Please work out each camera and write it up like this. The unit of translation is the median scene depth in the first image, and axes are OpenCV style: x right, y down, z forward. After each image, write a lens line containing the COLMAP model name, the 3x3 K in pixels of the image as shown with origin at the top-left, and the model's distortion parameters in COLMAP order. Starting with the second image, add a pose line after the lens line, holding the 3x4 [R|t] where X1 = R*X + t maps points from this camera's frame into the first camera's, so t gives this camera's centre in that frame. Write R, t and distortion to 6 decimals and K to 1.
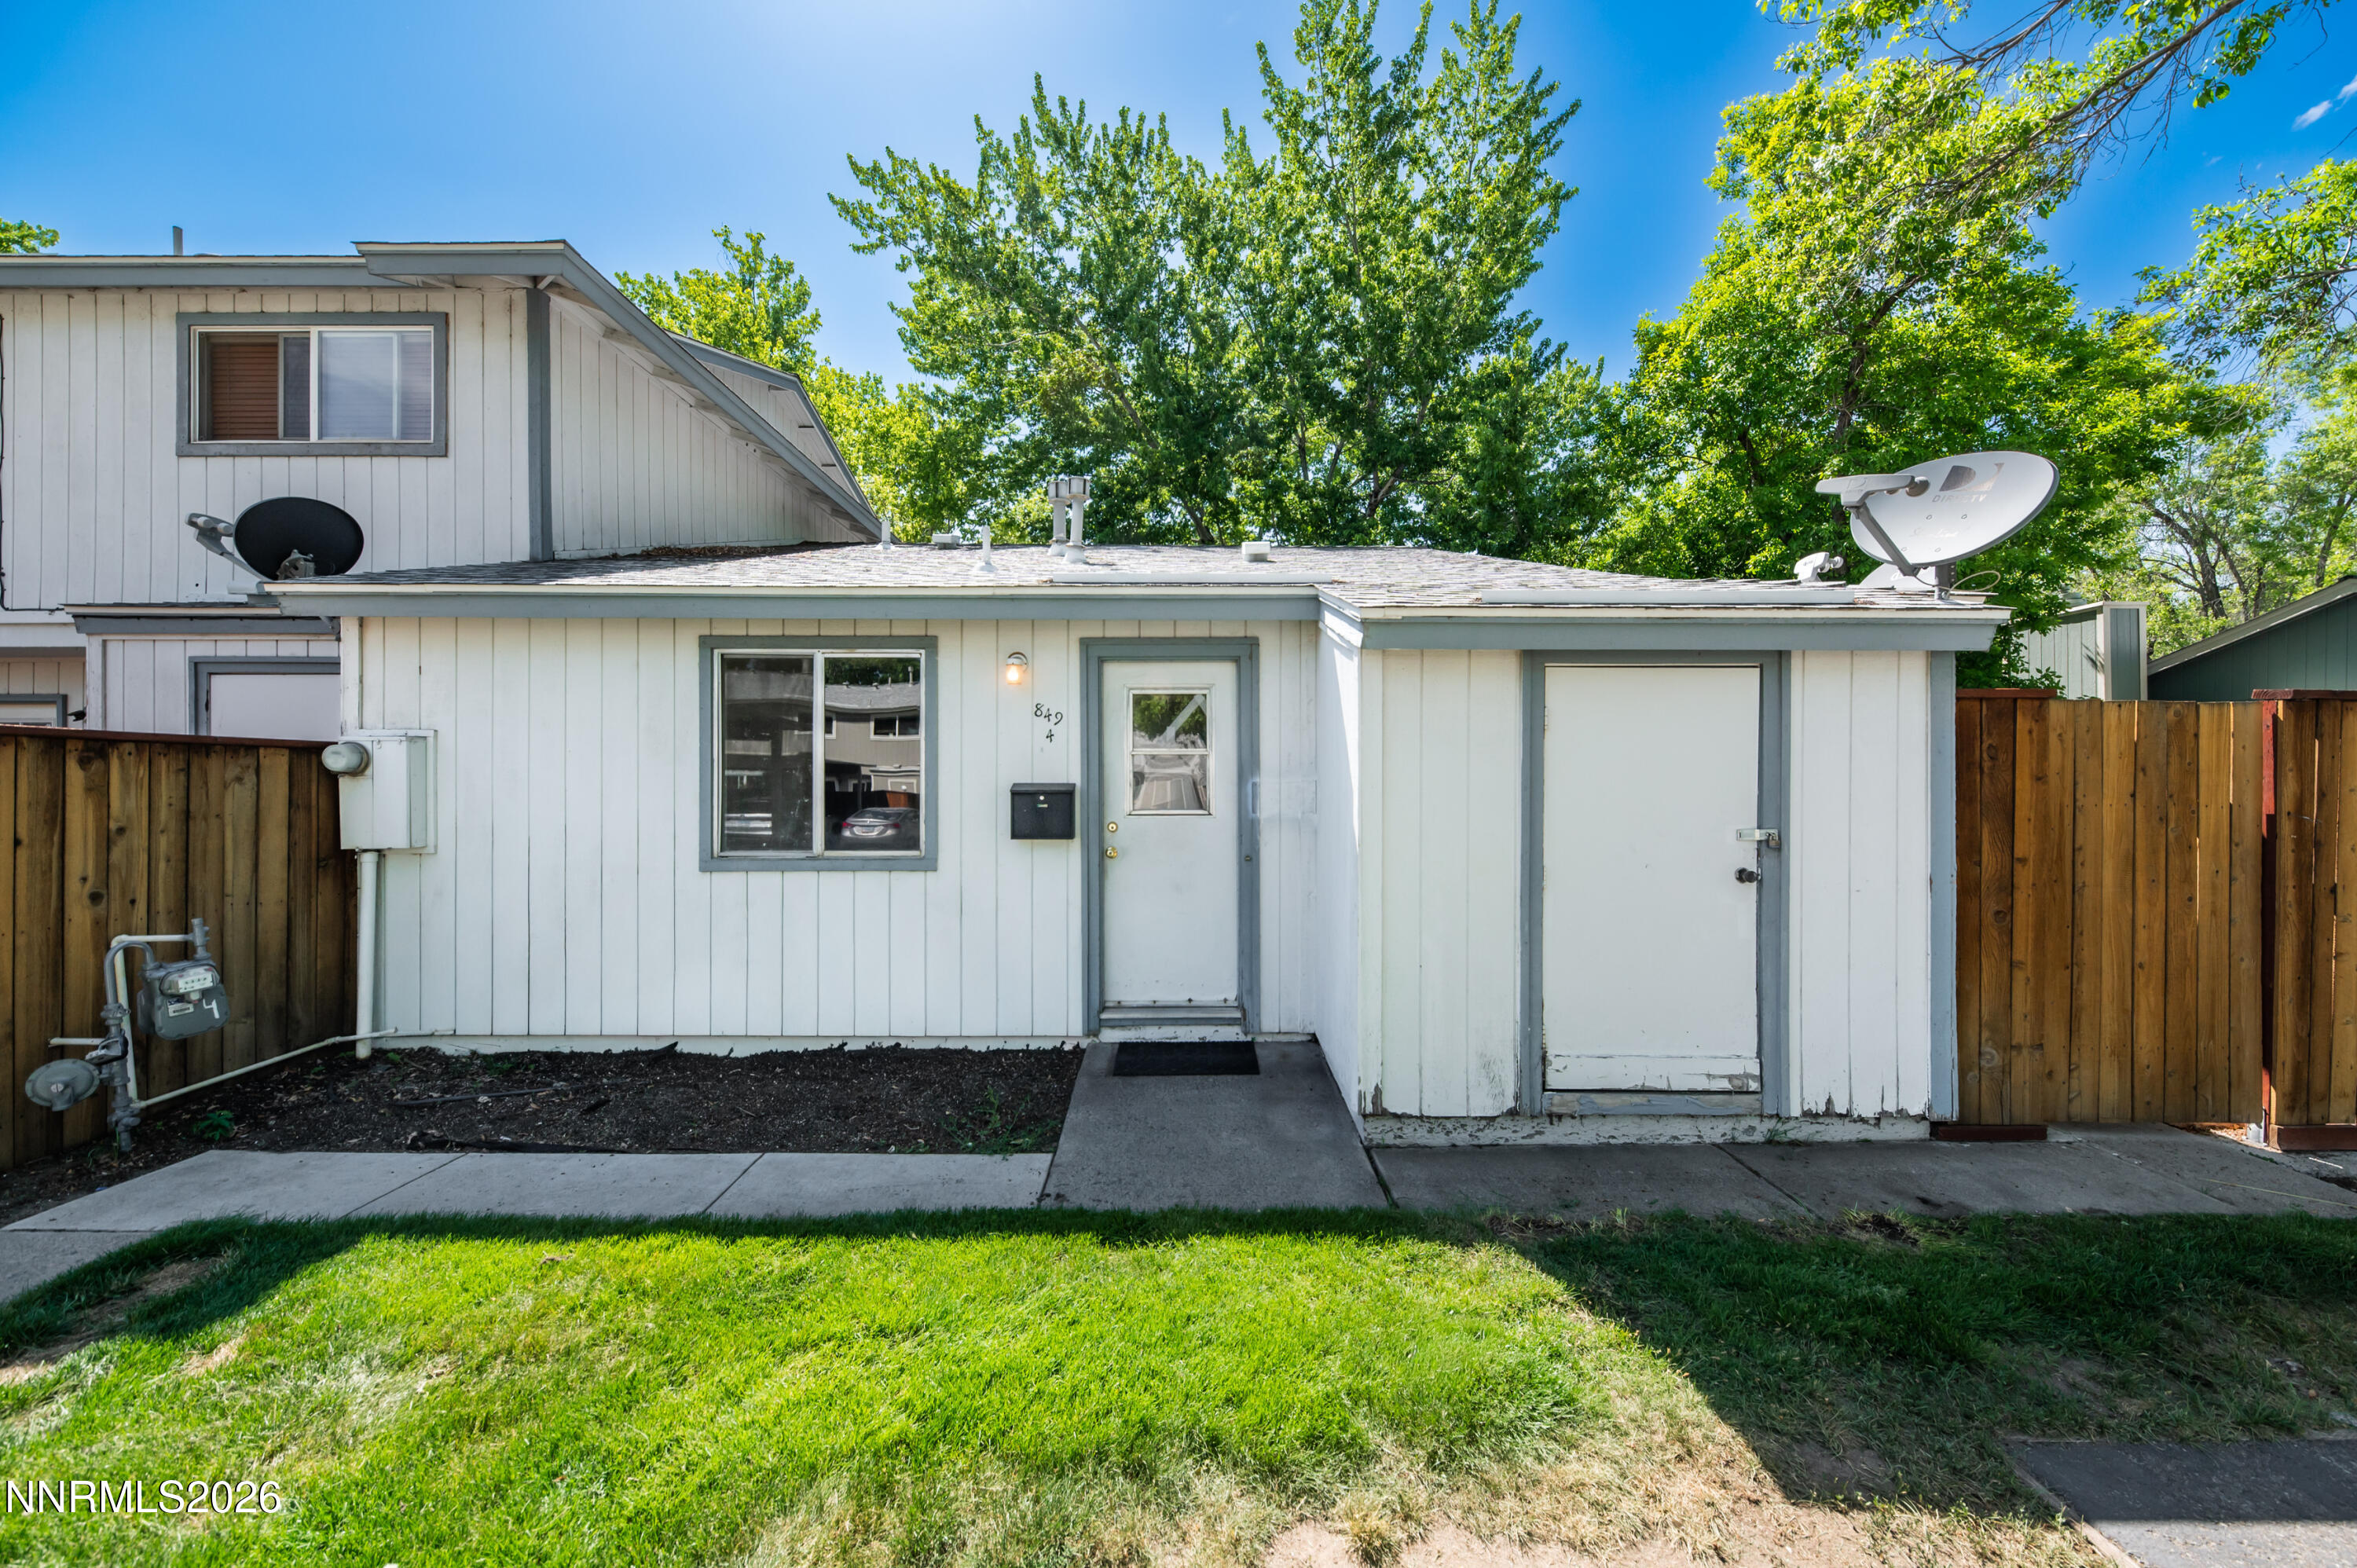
lens RADIAL K [[821.6, 0, 1179.6], [0, 821.6, 792.3], [0, 0, 1]] dist [0.006101, -0.003781]
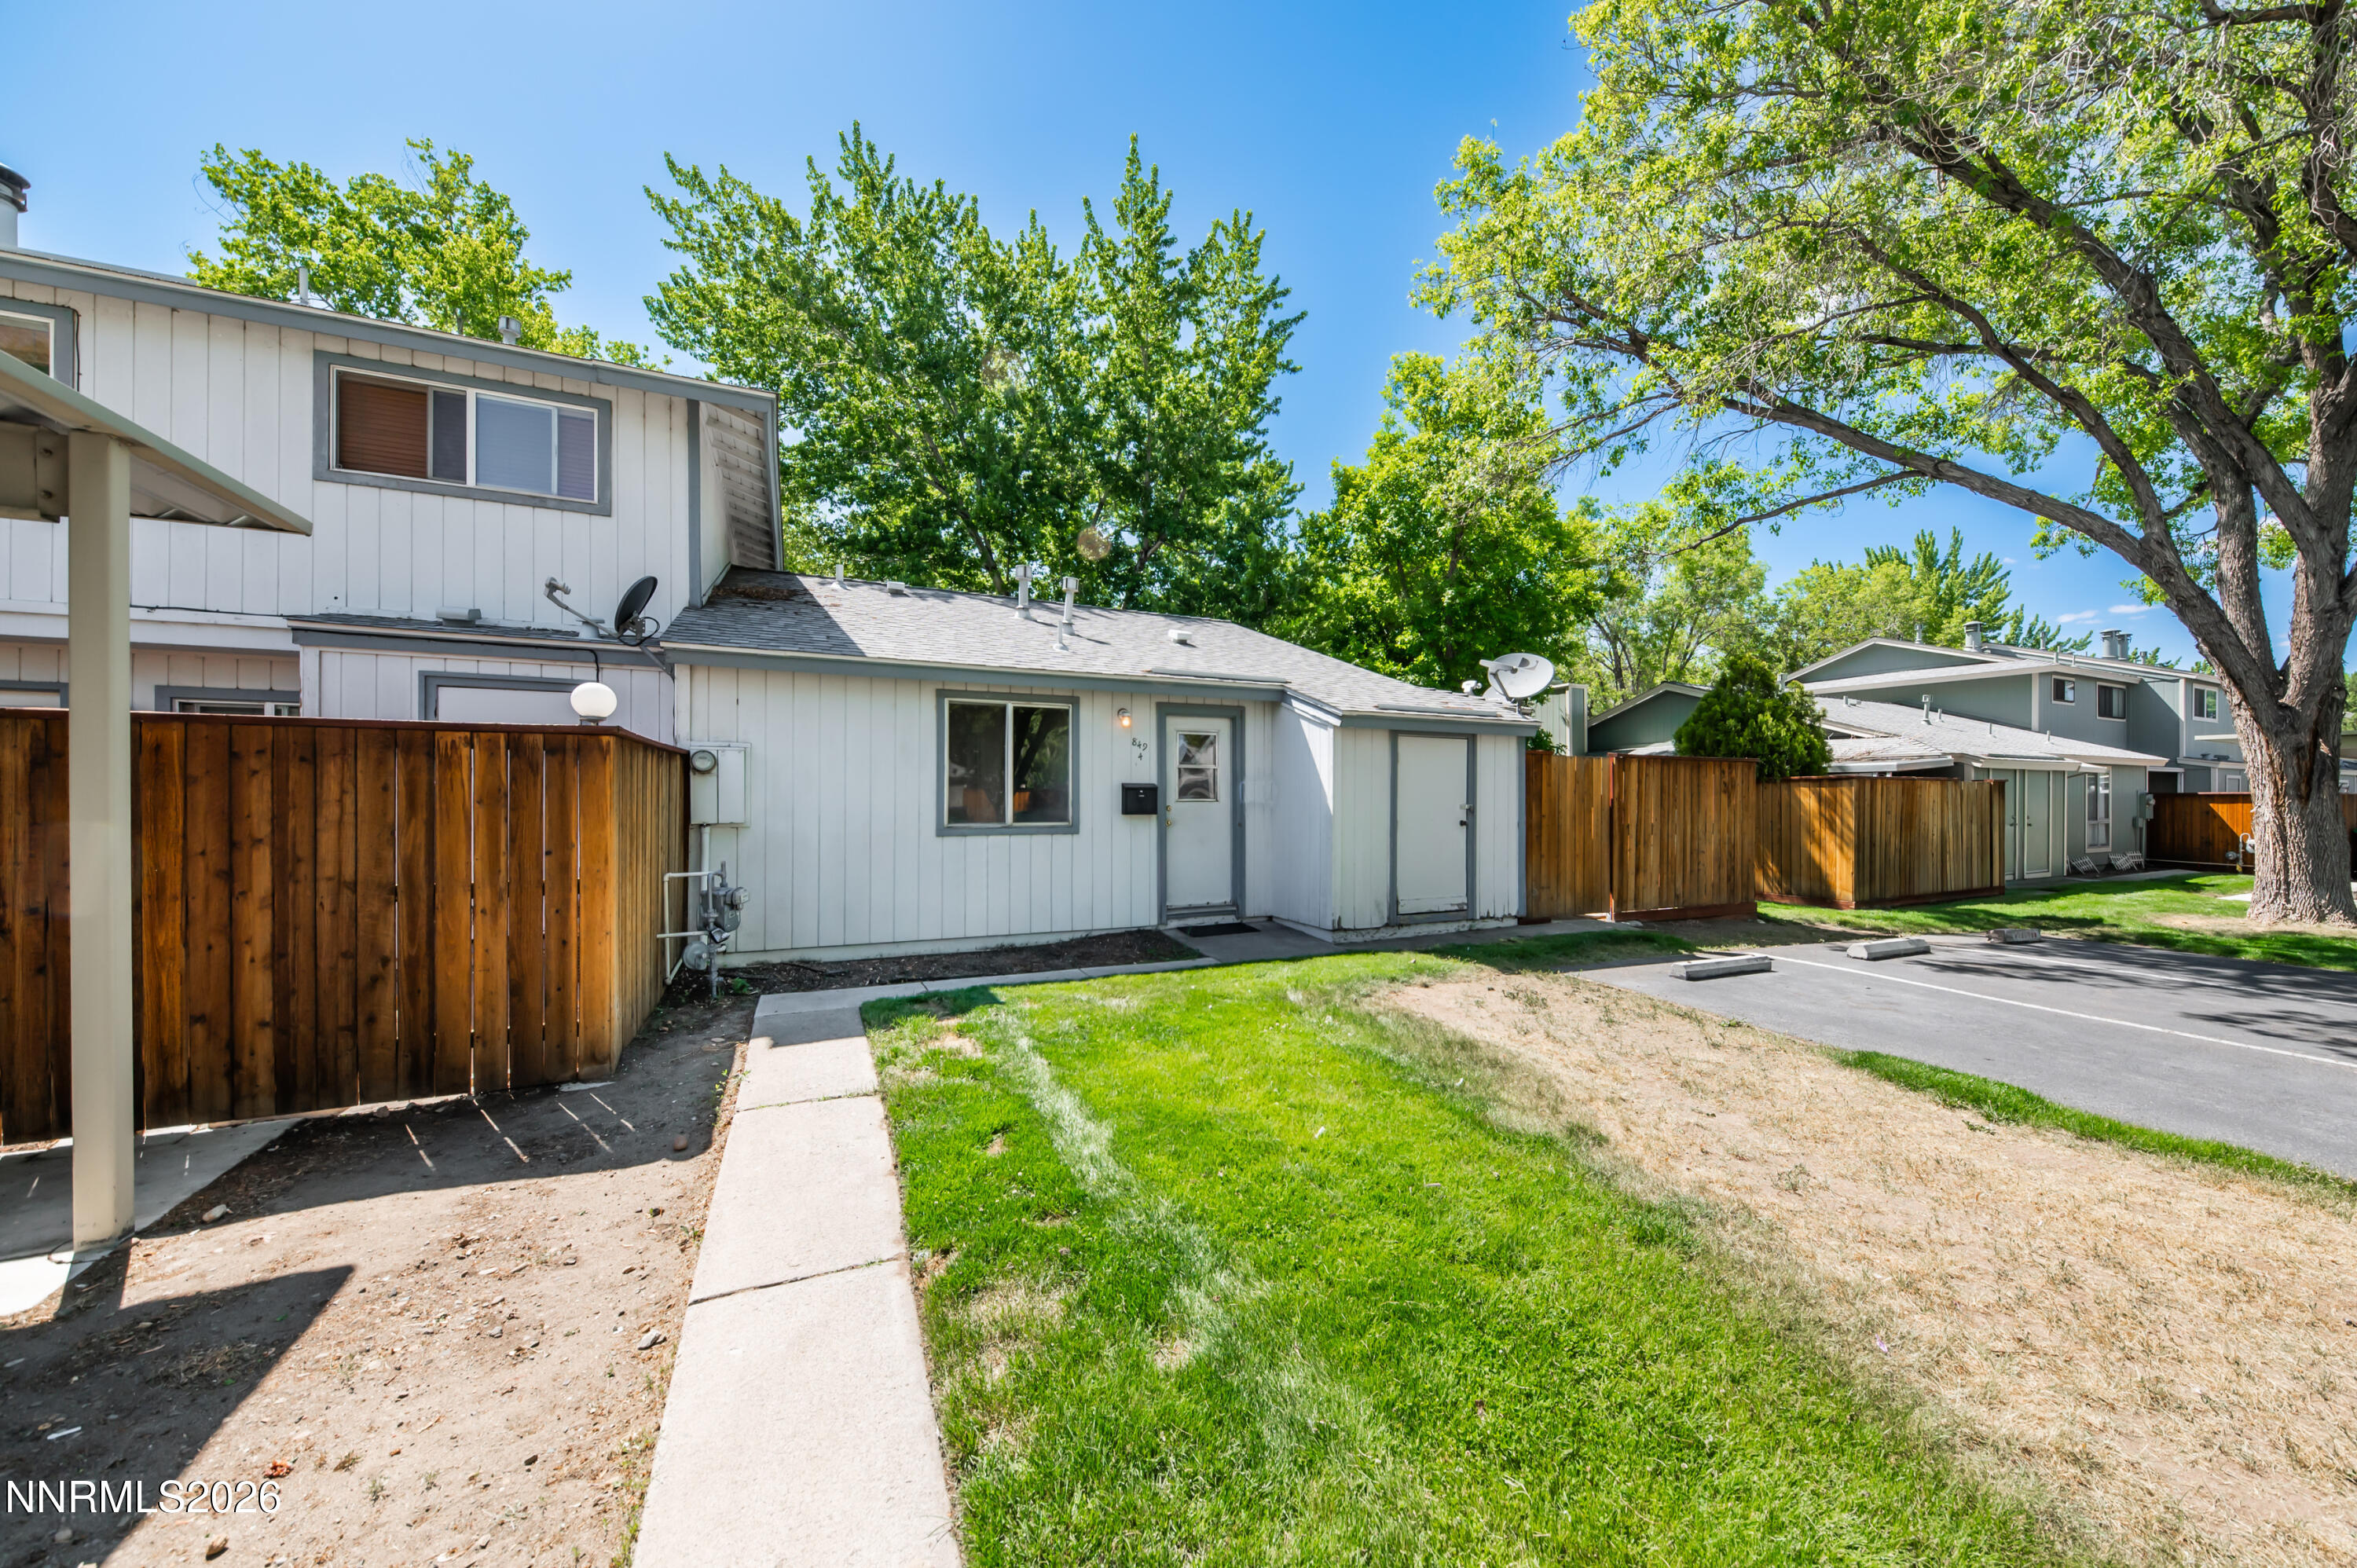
lens RADIAL K [[858.0, 0, 1224.1], [0, 858.0, 789.6], [0, 0, 1]] dist [0.000556, -0.000108]
pose [[0.896709, 0.006623, 0.442571, -0.814722], [-0.002759, 0.999952, -0.009376, 0.019300], [-0.442612, 0.007186, 0.896685, -0.739036]]
